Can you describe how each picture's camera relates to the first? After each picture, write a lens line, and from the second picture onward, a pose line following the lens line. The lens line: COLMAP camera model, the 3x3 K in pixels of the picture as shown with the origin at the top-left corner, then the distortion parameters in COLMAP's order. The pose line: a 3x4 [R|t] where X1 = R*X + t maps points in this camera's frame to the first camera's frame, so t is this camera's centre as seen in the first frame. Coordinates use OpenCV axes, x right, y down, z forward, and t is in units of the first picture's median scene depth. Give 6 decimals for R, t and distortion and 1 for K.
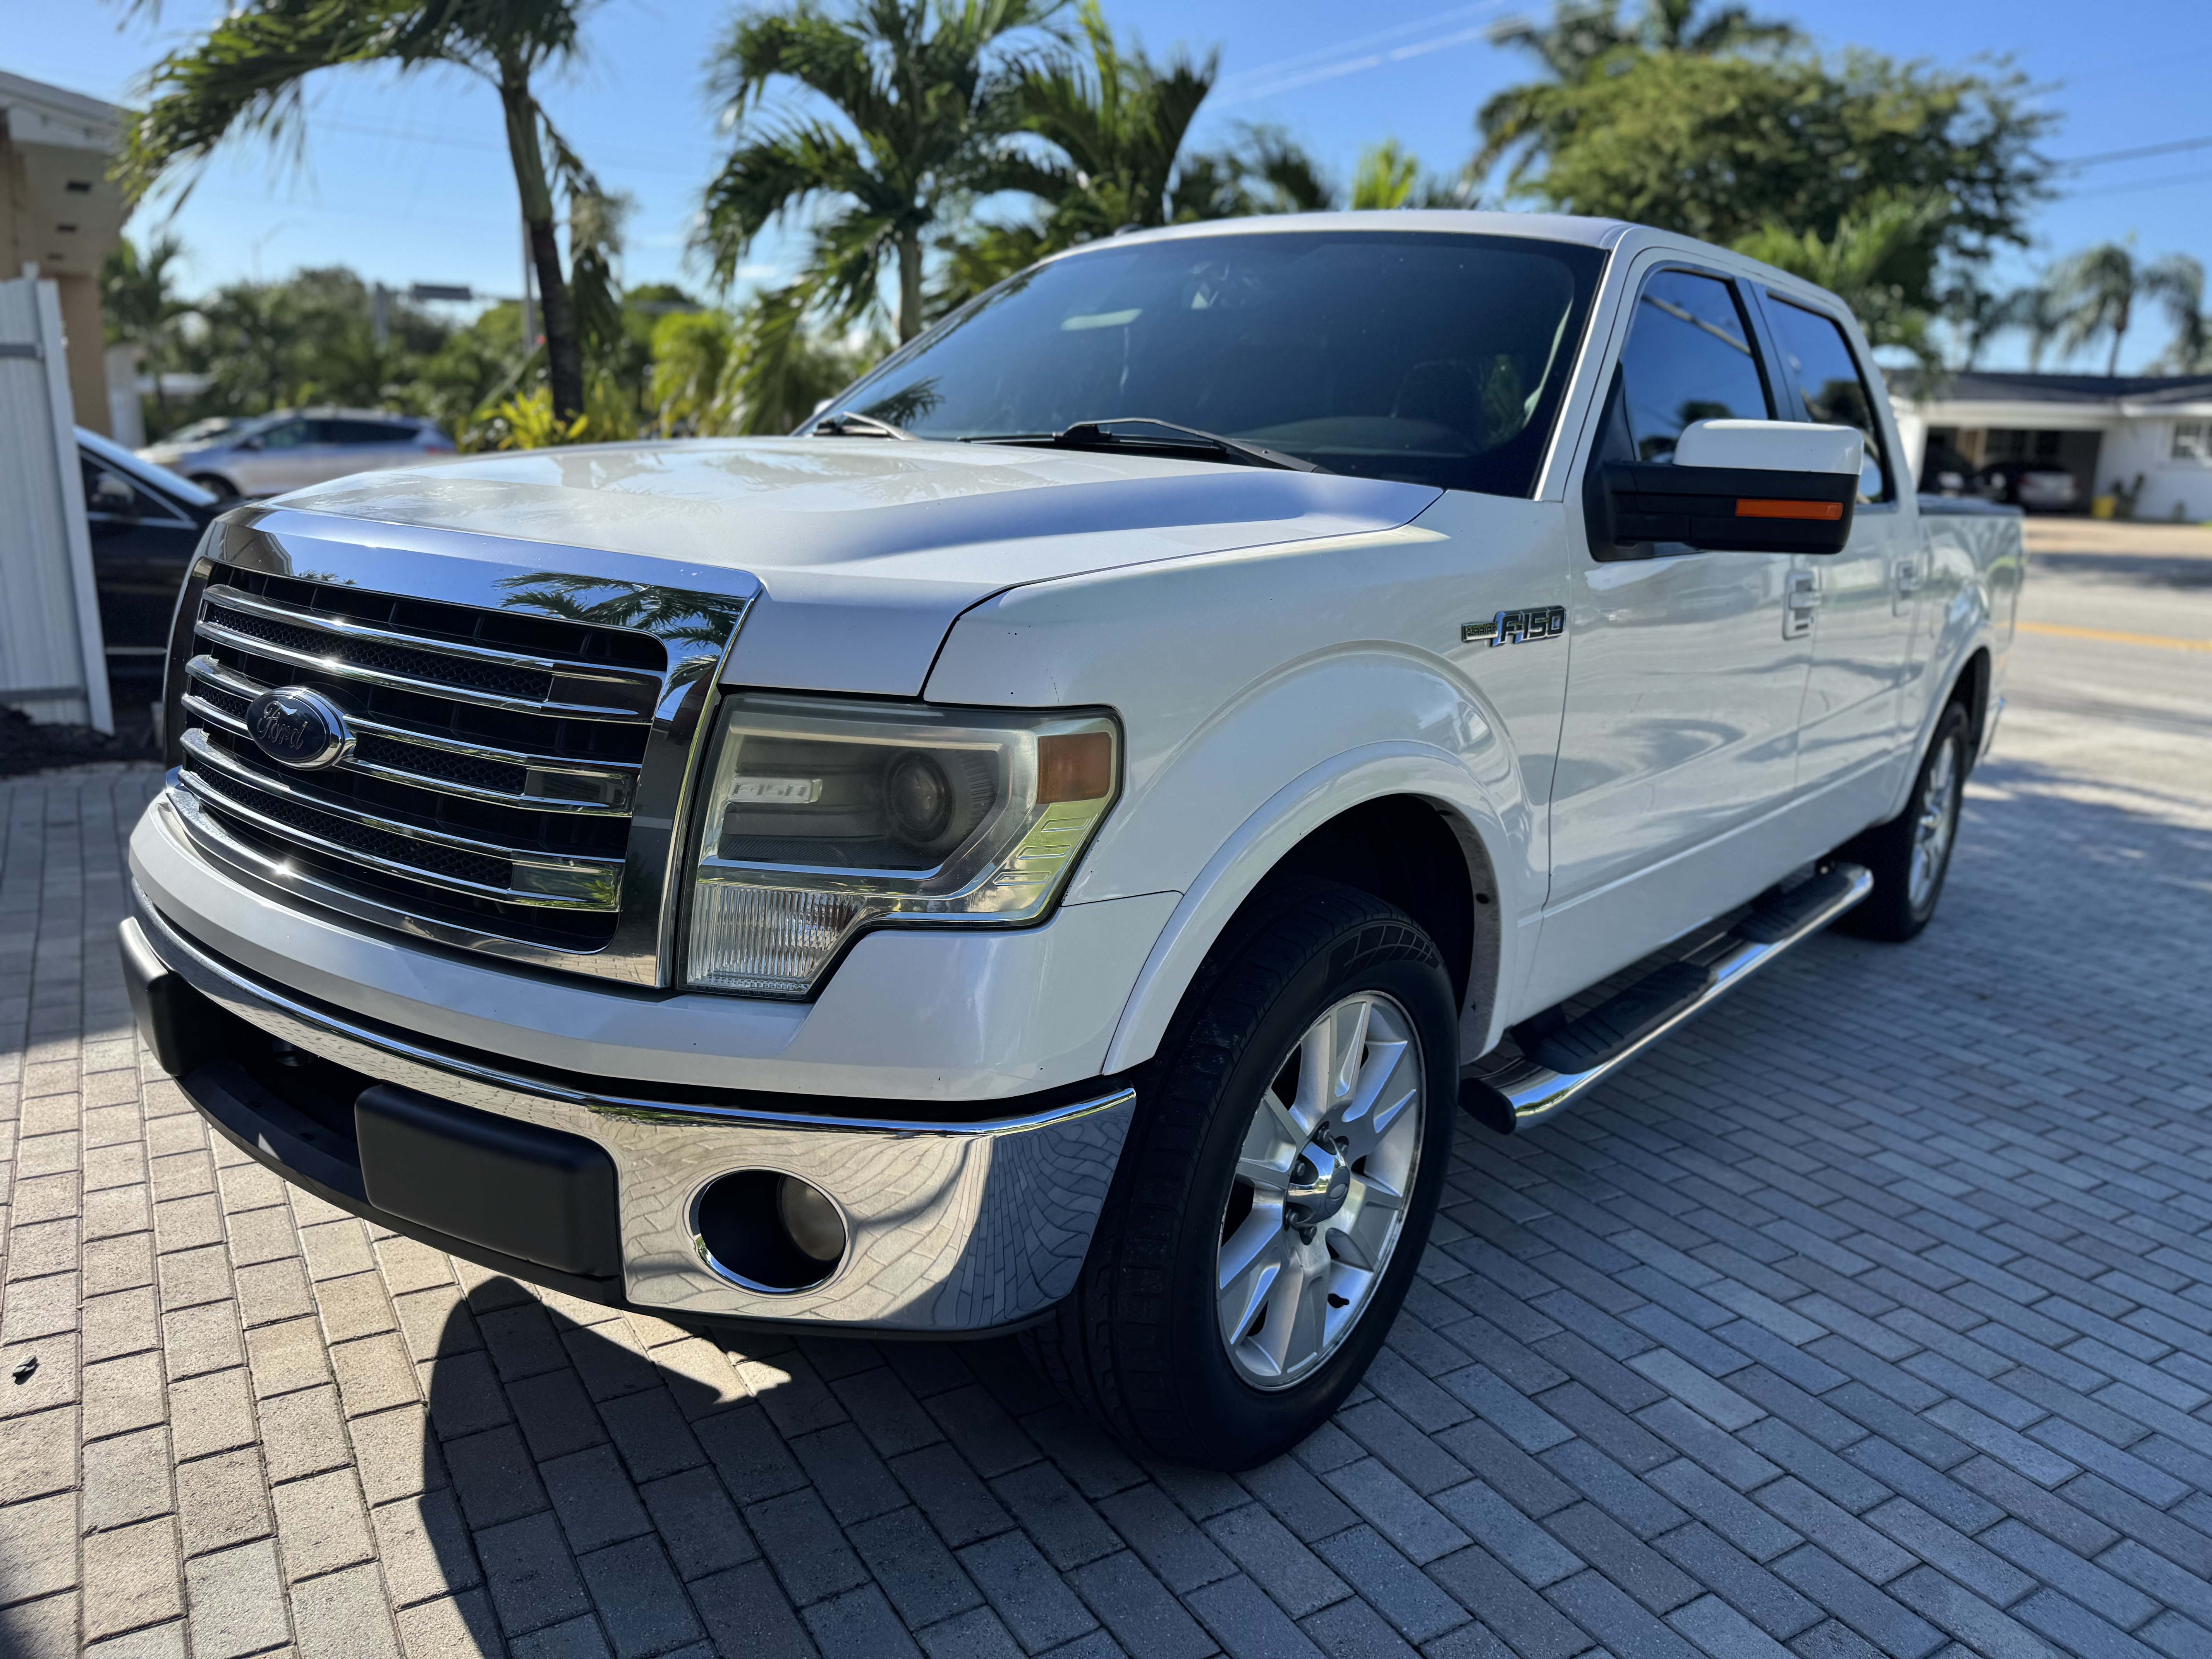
lens RADIAL K [[1567.0, 0, 1106.0], [0, 1567.0, 829.5], [0, 0, 1]] dist [0.019831, -0.049893]
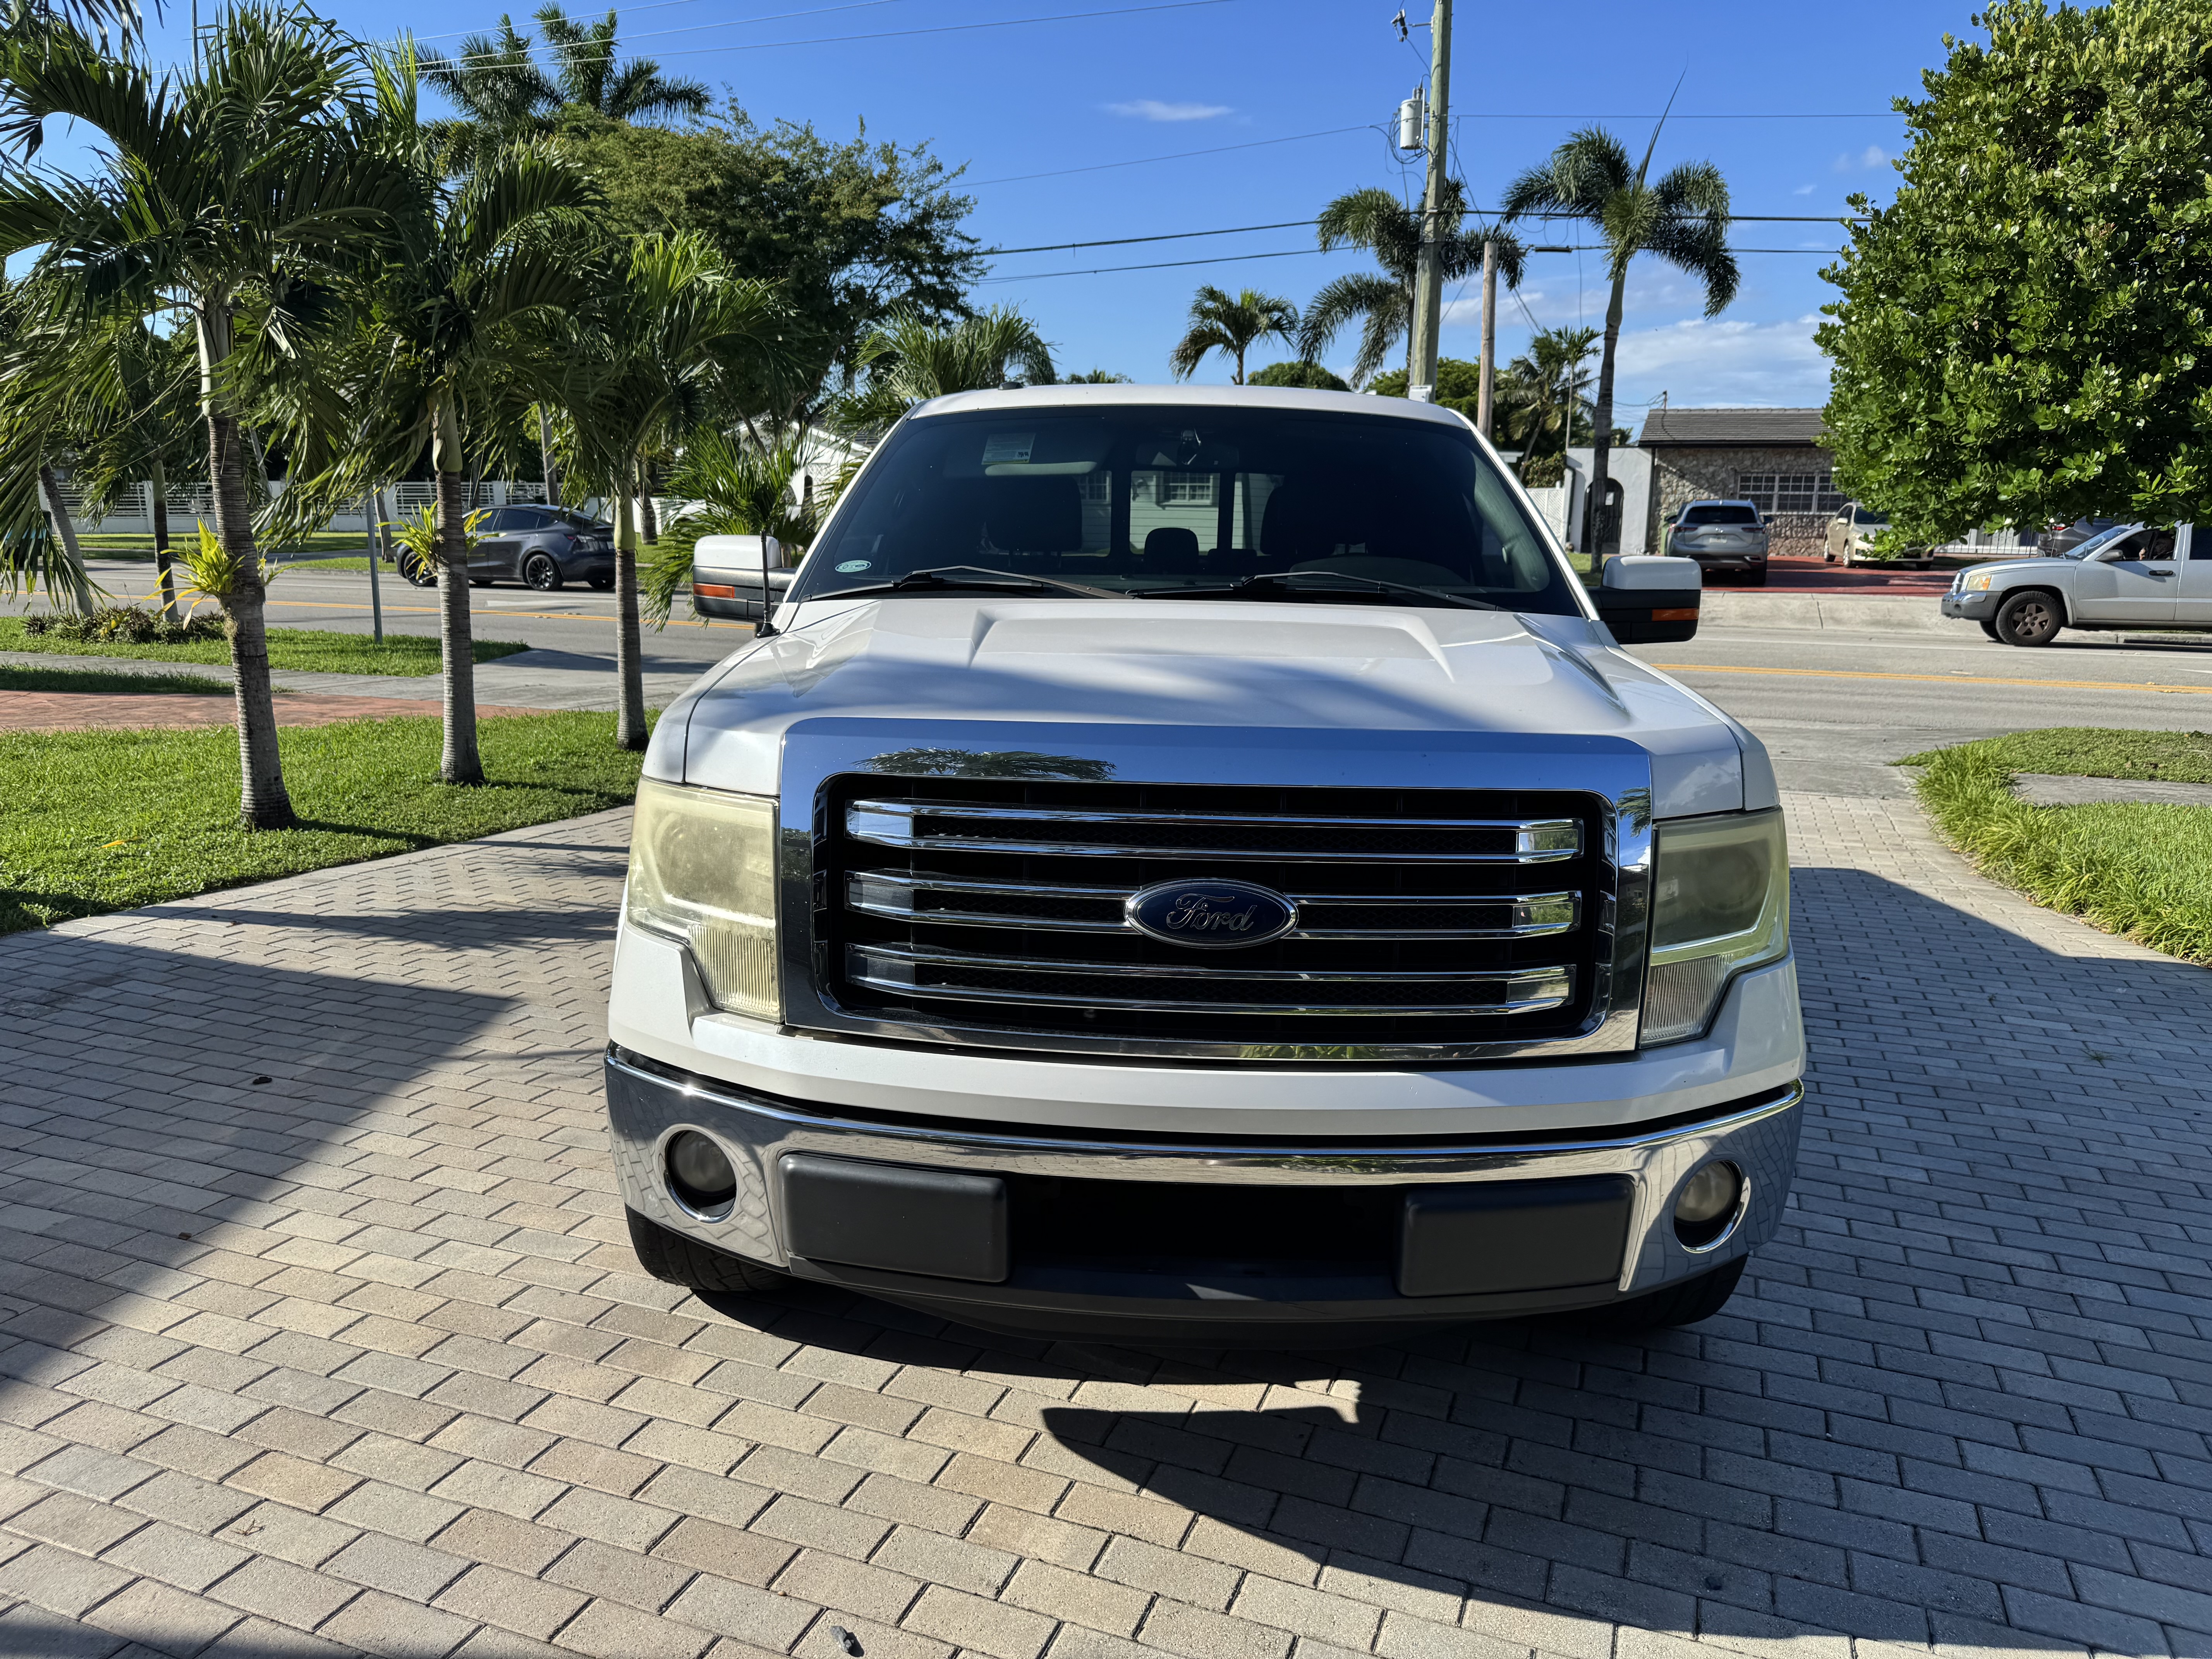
lens RADIAL K [[1583.8, 0, 1106.0], [0, 1583.8, 829.5], [0, 0, 1]] dist [-0.003553, -0.000900]
pose [[0.805867, -0.153347, 0.571894, -0.949645], [0.169767, 0.985169, 0.024941, -0.130125], [-0.567237, 0.076989, 0.819948, 0.089638]]
